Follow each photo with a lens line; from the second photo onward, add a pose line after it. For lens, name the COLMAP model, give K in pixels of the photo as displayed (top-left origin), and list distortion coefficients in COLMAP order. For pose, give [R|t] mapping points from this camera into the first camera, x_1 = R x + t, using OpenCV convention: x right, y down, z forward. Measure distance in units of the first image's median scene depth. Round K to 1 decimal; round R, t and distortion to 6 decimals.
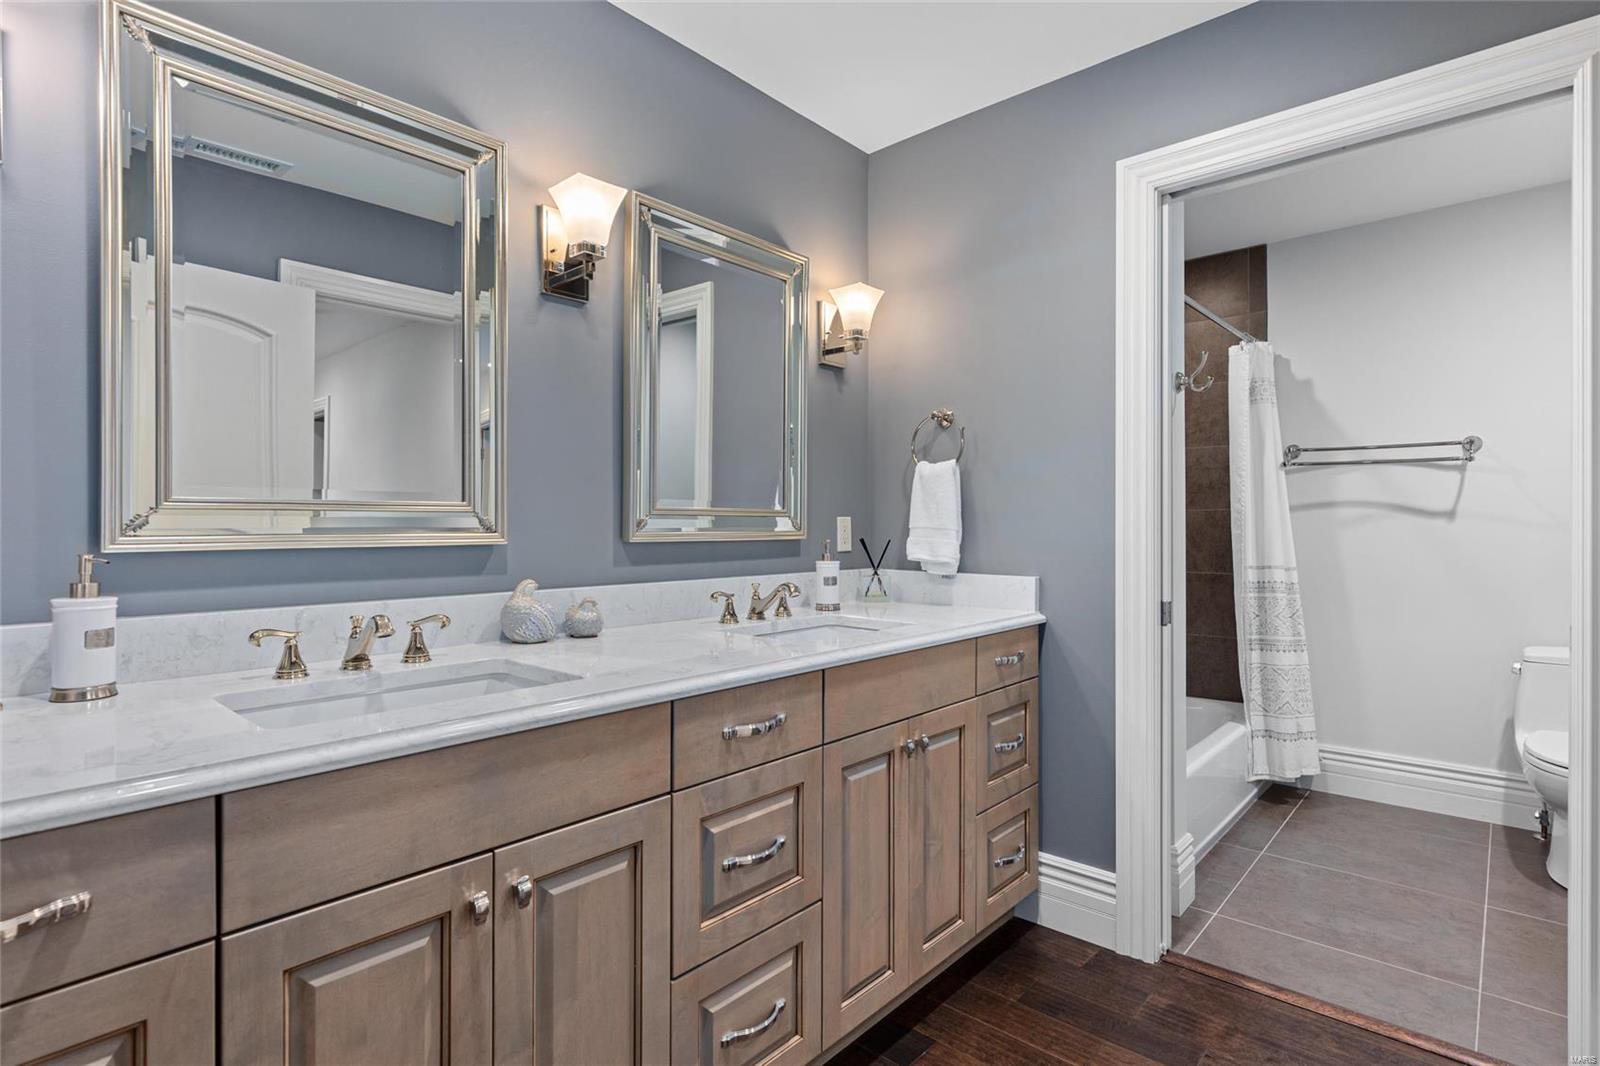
lens RADIAL K [[791.7, 0, 796.7], [0, 791.7, 525.9], [0, 0, 1]] dist [-0.003317, -0.000625]
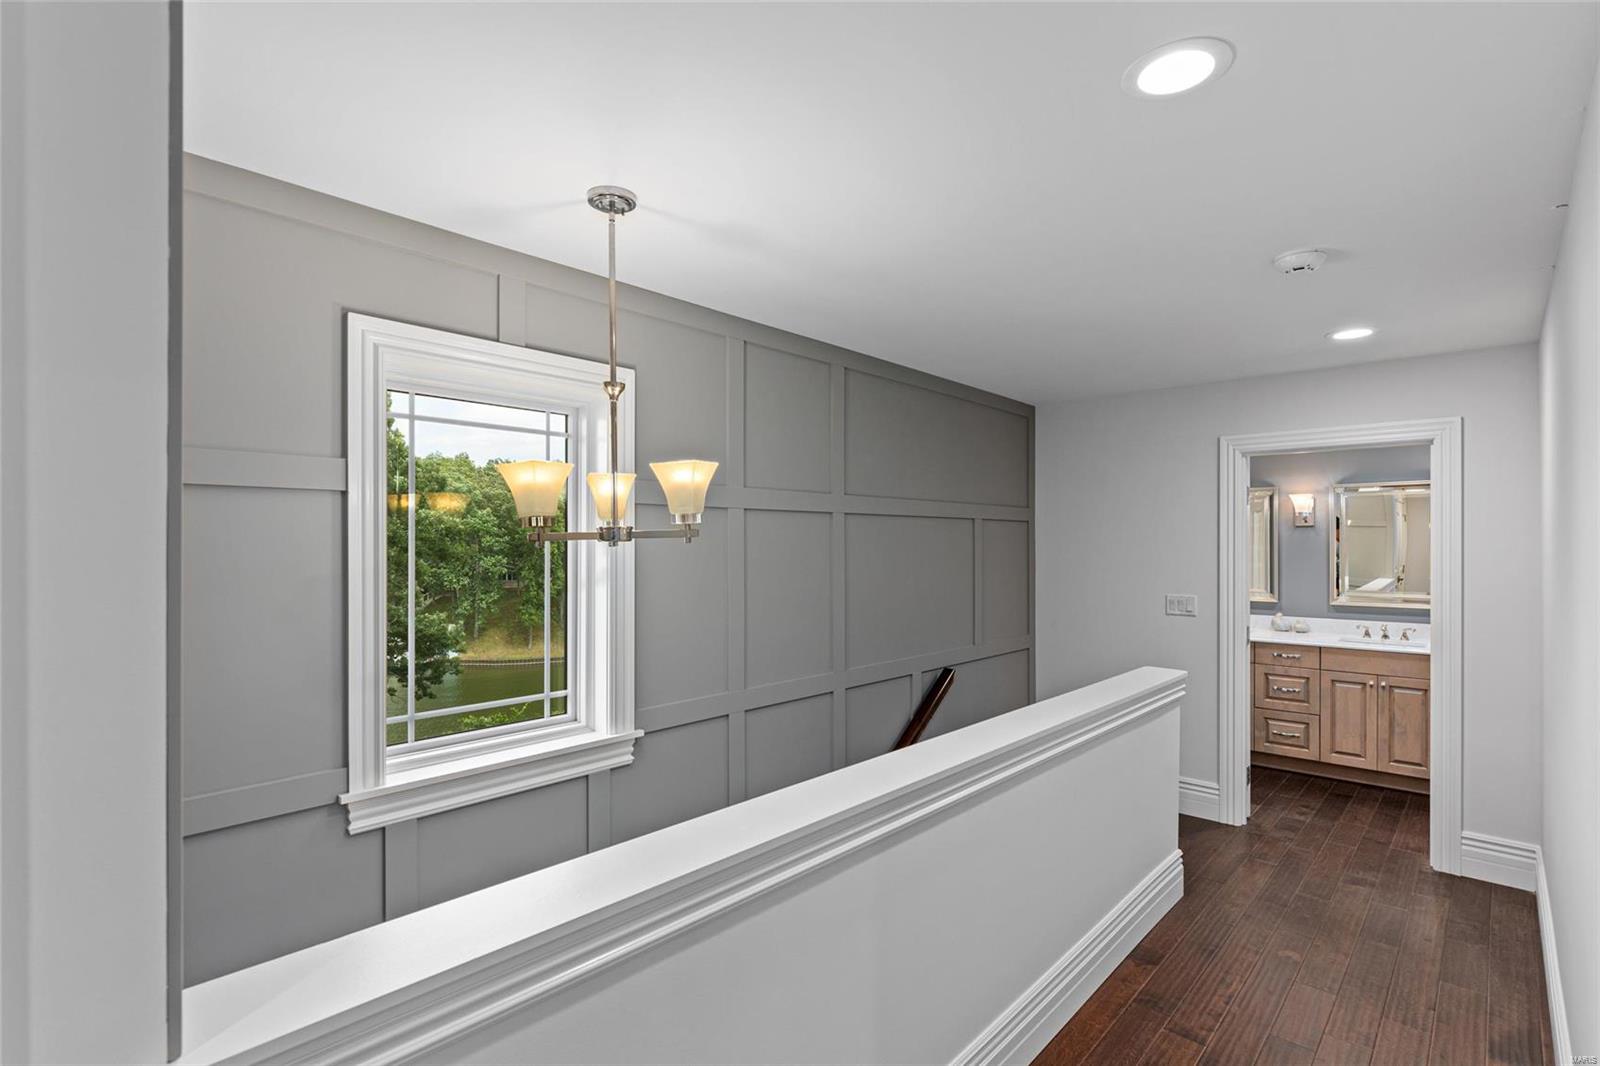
lens RADIAL K [[794.2, 0, 794.3], [0, 794.2, 538.2], [0, 0, 1]] dist [0.000877, 0.000151]
pose [[0.011739, -0.001851, -0.999929, 3.263802], [0.001319, 0.999997, -0.001836, -0.268160], [0.999930, -0.001297, 0.011741, -1.224841]]
